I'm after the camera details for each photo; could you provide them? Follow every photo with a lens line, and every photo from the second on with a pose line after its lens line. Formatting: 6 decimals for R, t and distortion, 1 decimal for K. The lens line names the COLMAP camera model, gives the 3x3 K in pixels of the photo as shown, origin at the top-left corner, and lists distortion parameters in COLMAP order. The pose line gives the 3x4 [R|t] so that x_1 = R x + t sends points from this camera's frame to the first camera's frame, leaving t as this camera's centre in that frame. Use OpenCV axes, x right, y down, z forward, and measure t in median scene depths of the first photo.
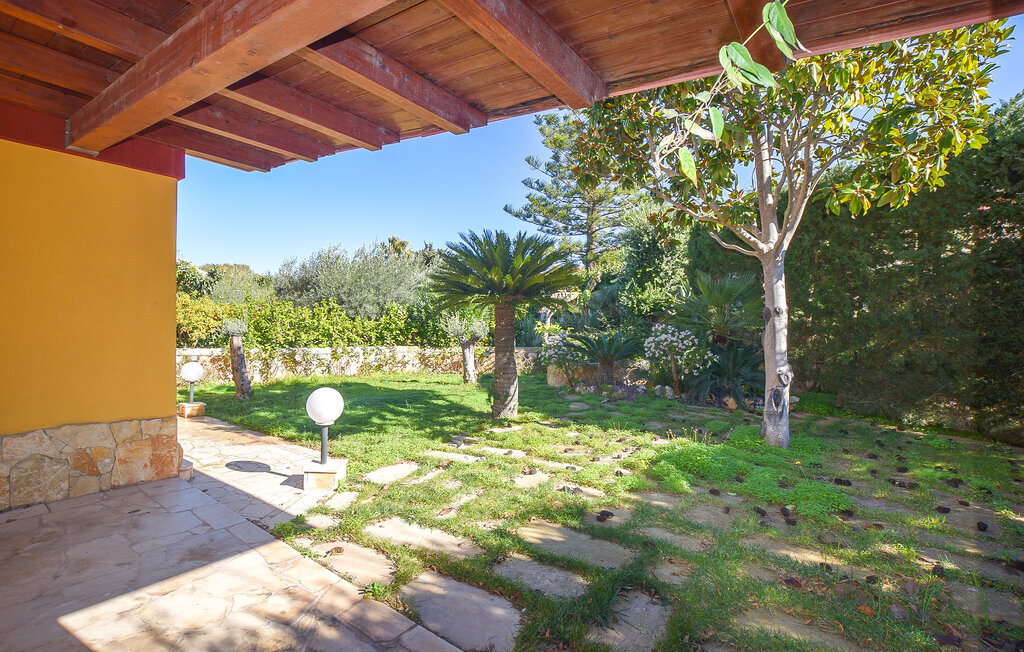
lens RADIAL K [[458.8, 0, 512.0], [0, 458.8, 326.0], [0, 0, 1]] dist [0.000145, 0.000269]
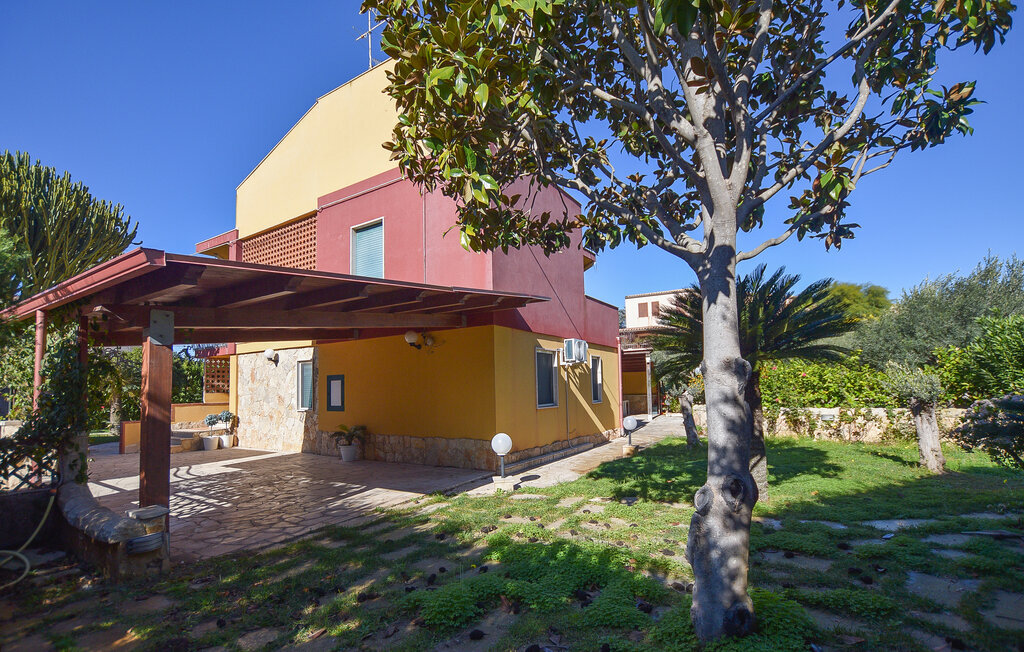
lens RADIAL K [[458.8, 0, 512.0], [0, 458.8, 326.0], [0, 0, 1]] dist [0.000145, 0.000269]
pose [[0.090608, -0.149773, -0.984560, 1.630922], [0.039333, 0.988393, -0.146736, -0.019617], [0.995110, -0.025430, 0.095447, 1.017051]]
